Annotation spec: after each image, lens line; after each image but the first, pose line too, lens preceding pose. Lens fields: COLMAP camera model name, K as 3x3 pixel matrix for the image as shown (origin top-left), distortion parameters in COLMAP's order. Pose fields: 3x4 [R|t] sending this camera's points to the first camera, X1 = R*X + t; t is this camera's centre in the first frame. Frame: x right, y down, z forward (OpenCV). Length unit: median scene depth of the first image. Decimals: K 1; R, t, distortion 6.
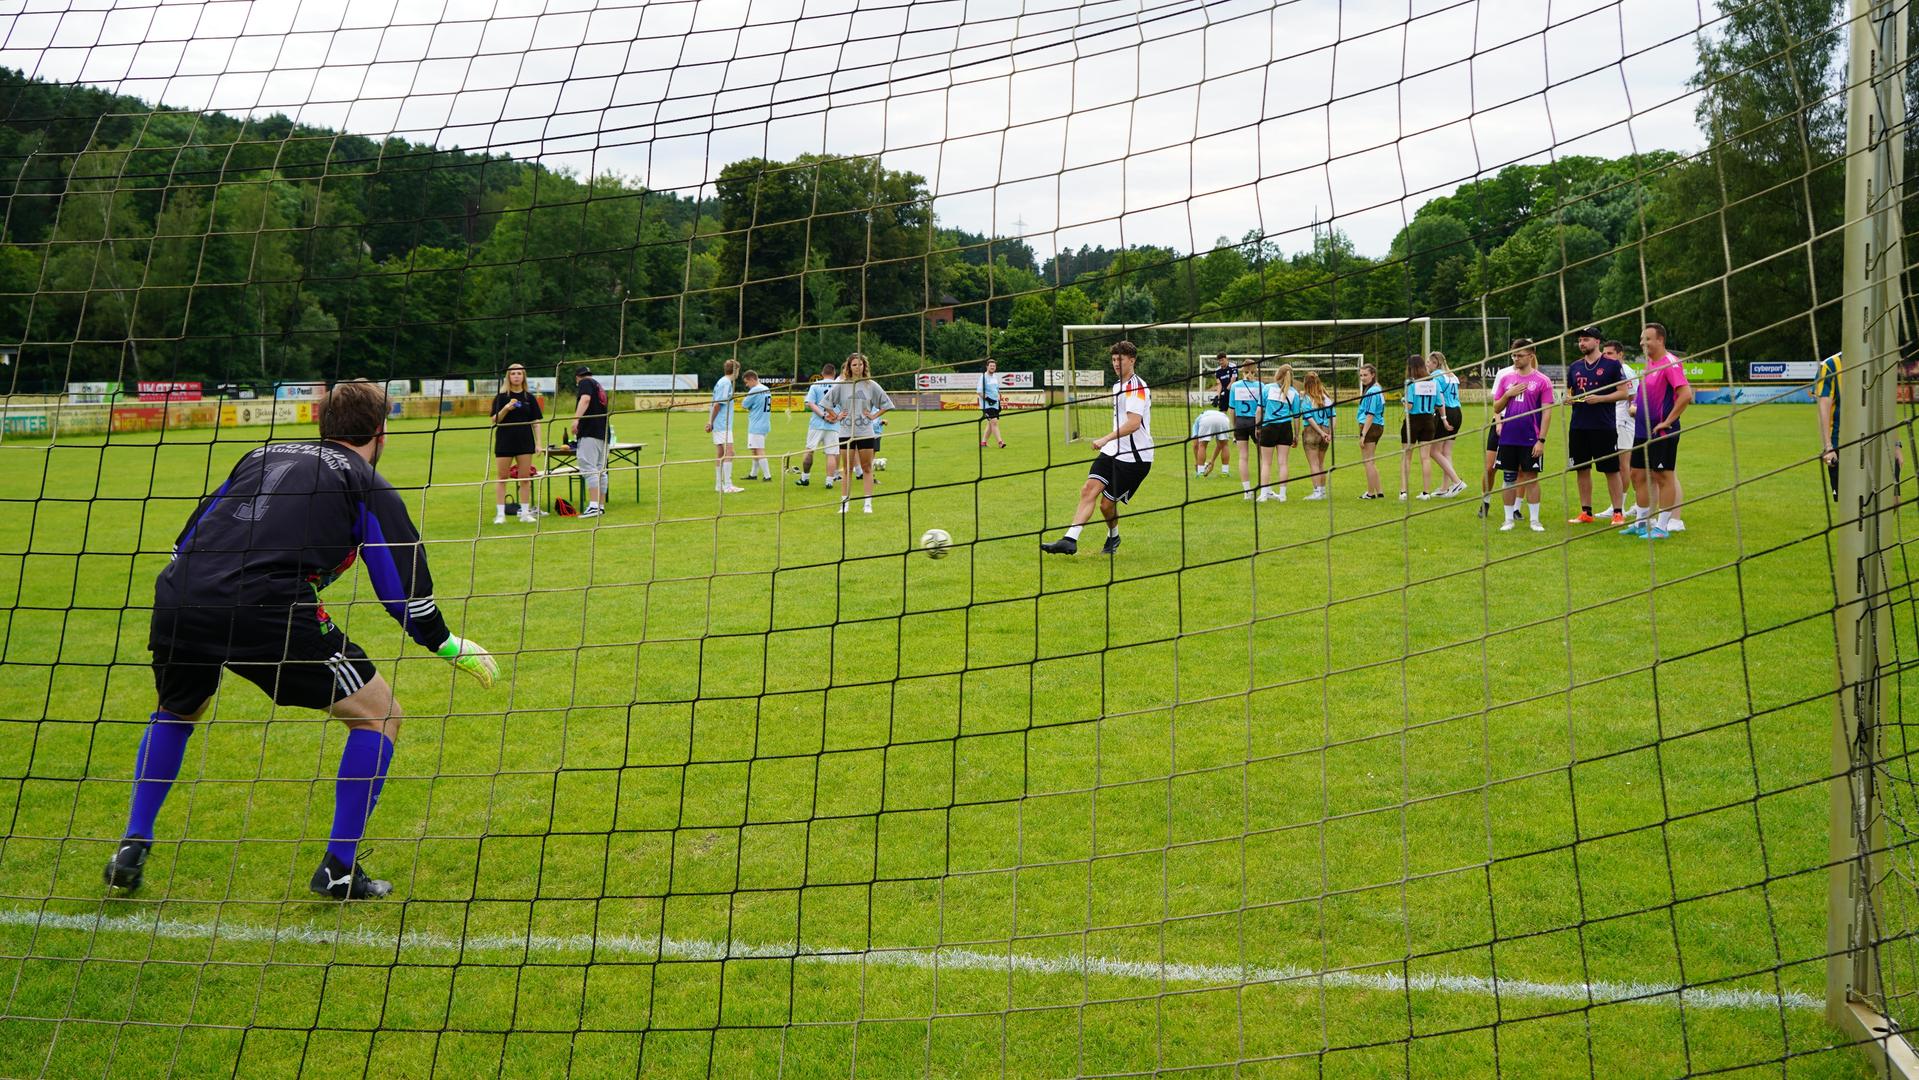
lens RADIAL K [[1874.7, 0, 1003.0], [0, 1874.7, 566.6], [0, 0, 1]] dist [-0.000261, 0.000000]
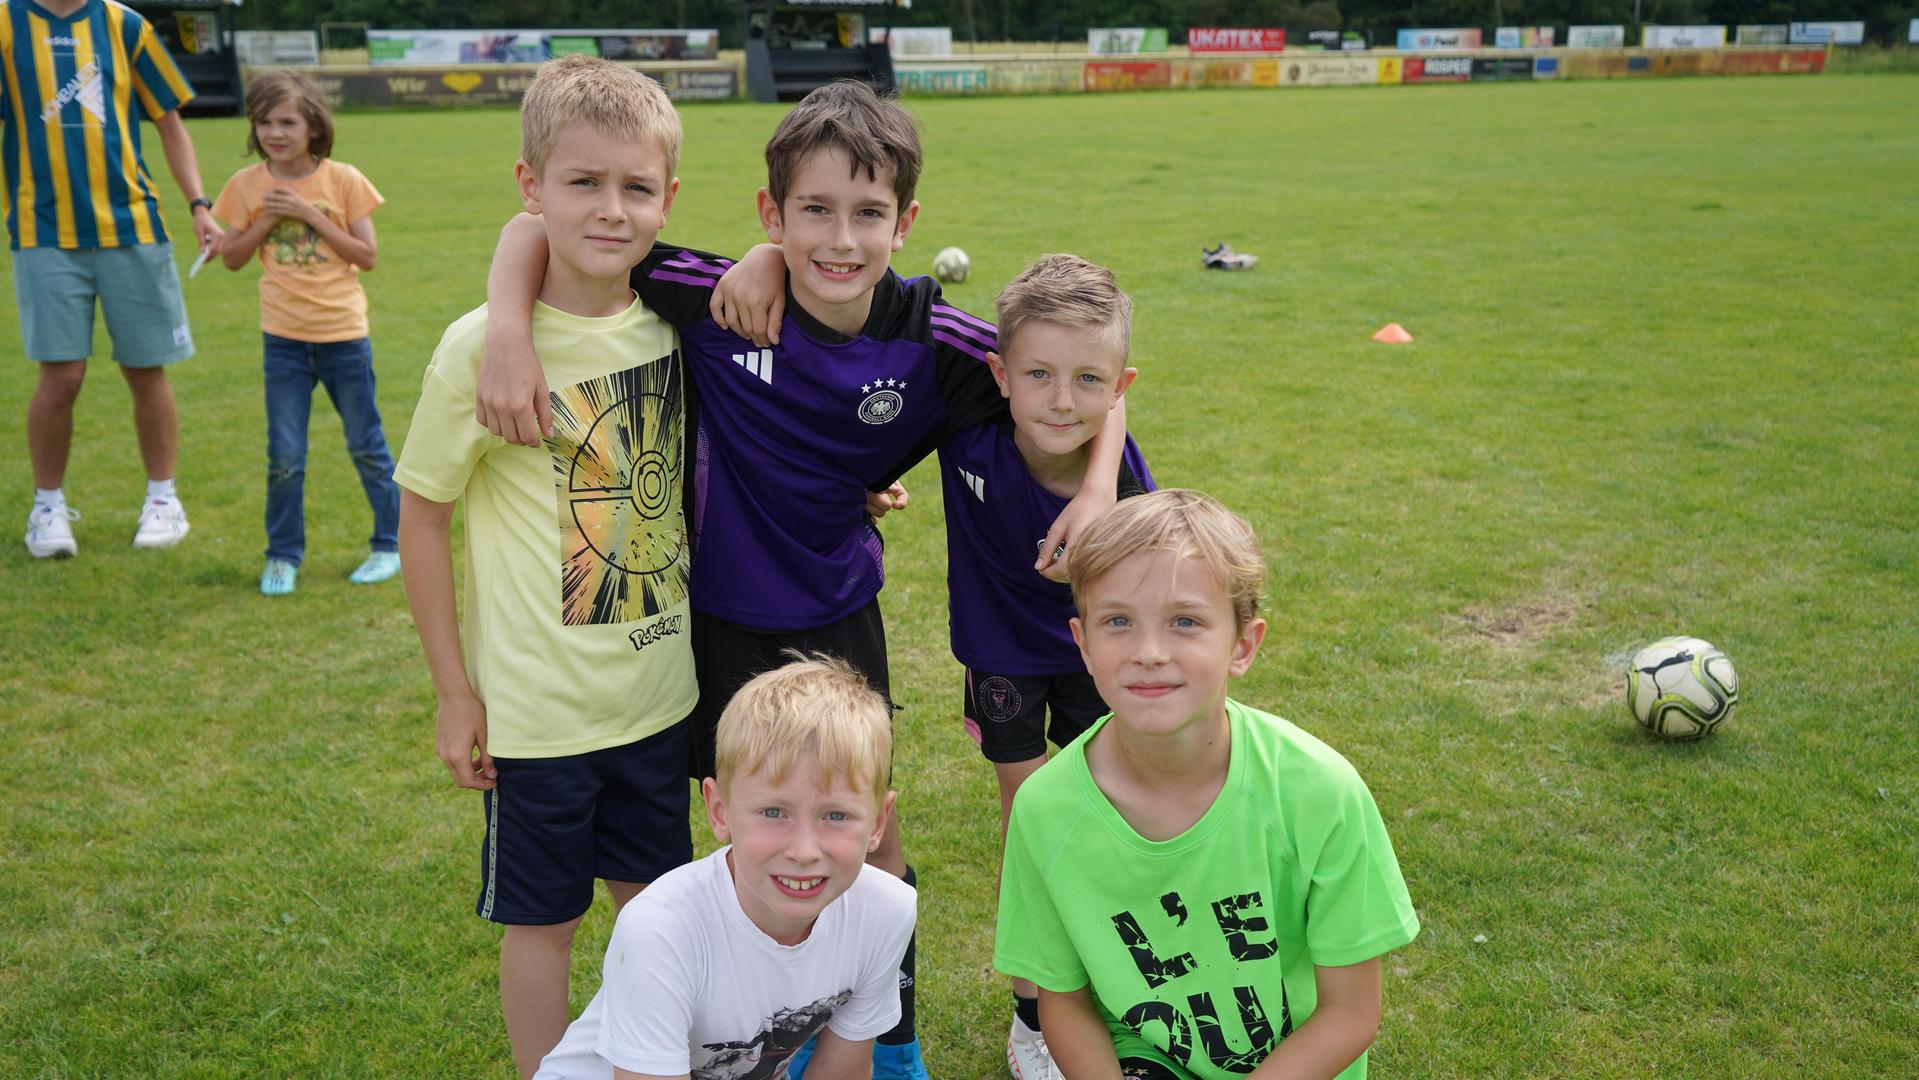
lens RADIAL K [[1767.6, 0, 973.5], [0, 1767.6, 524.8], [0, 0, 1]] dist [0.015655, 0.000000]
pose [[0.666581, 0.204756, -0.716760, 0.048457], [-0.076337, 0.975231, 0.207599, -0.020819], [0.741514, -0.083666, 0.665701, 0.201896]]
